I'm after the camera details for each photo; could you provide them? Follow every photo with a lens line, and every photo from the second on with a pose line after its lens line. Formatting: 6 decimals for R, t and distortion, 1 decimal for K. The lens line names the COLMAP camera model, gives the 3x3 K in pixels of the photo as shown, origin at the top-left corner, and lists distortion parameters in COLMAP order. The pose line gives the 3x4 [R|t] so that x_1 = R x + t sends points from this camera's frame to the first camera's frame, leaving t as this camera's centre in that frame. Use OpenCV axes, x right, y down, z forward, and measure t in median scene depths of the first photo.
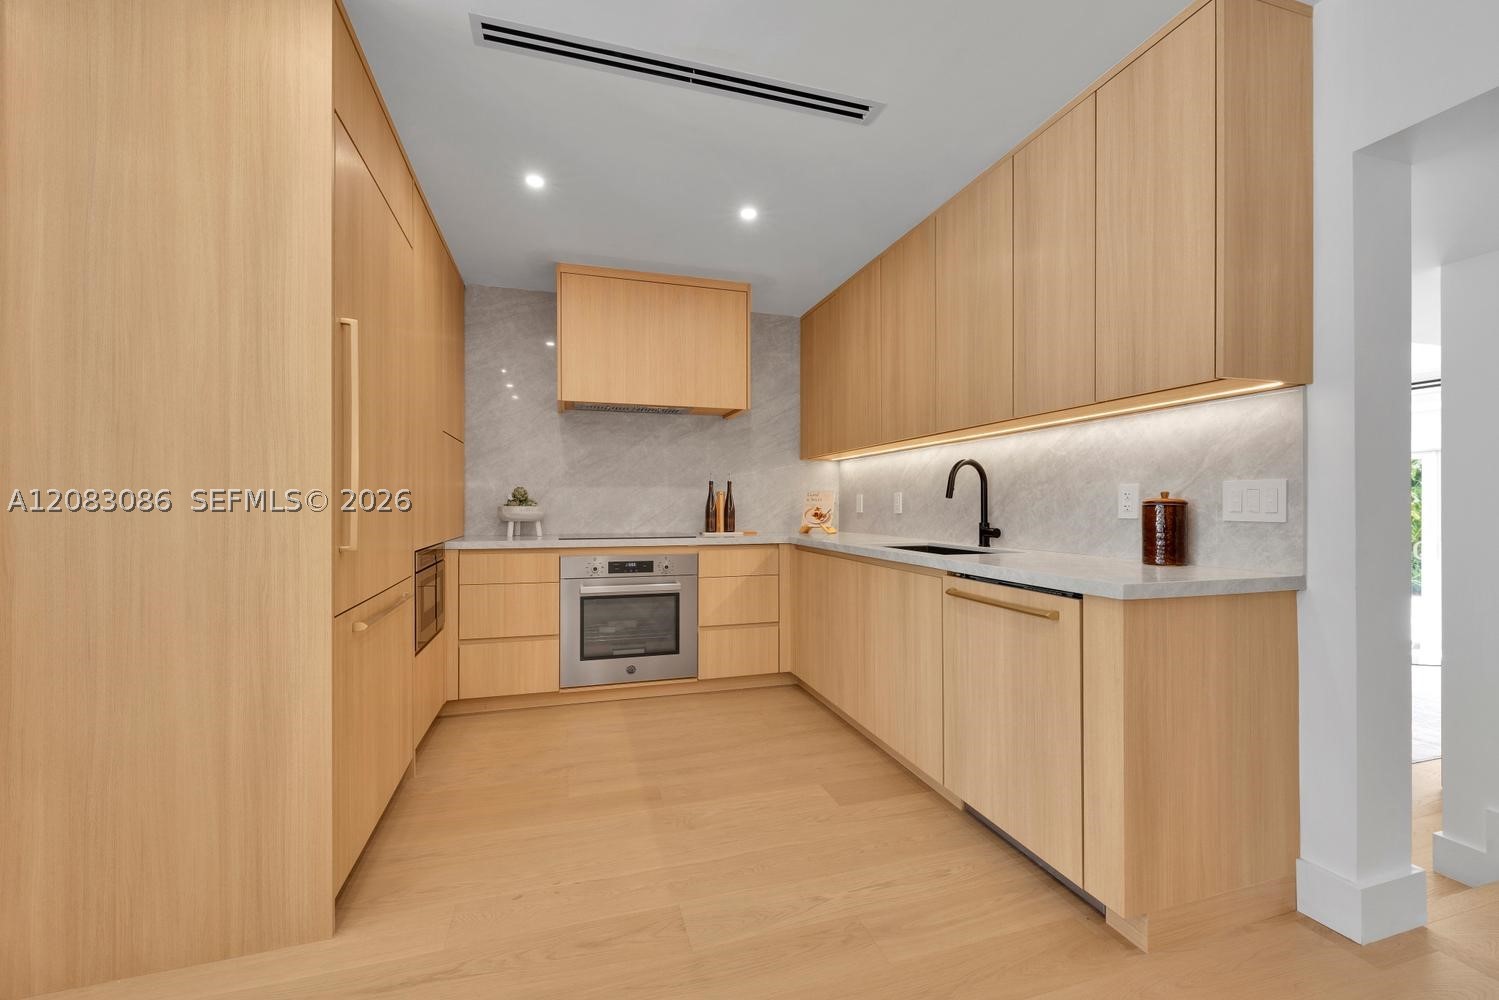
lens RADIAL K [[614.5, 0, 752.2], [0, 614.5, 502.4], [0, 0, 1]] dist [-0.000820, -0.000427]
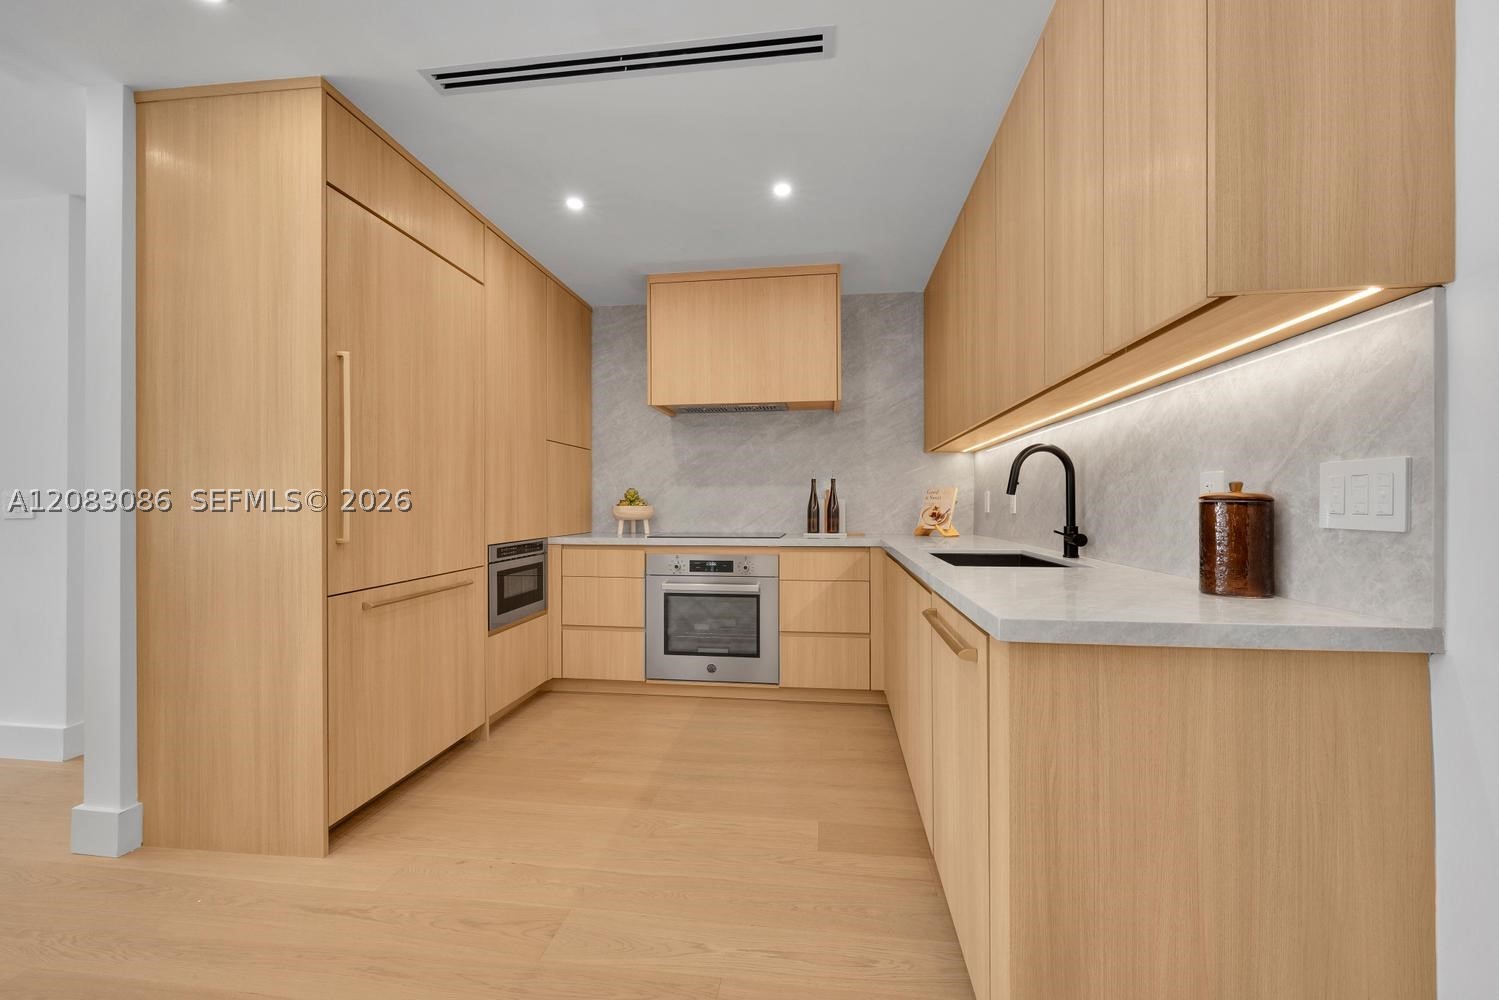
lens RADIAL K [[614.5, 0, 747.5], [0, 614.5, 502.7], [0, 0, 1]] dist [-0.000820, -0.000427]
pose [[0.905879, -0.003931, -0.423518, 0.335334], [0.004460, 0.999990, 0.000259, 0.001452], [0.423513, -0.002123, 0.905888, 0.137195]]
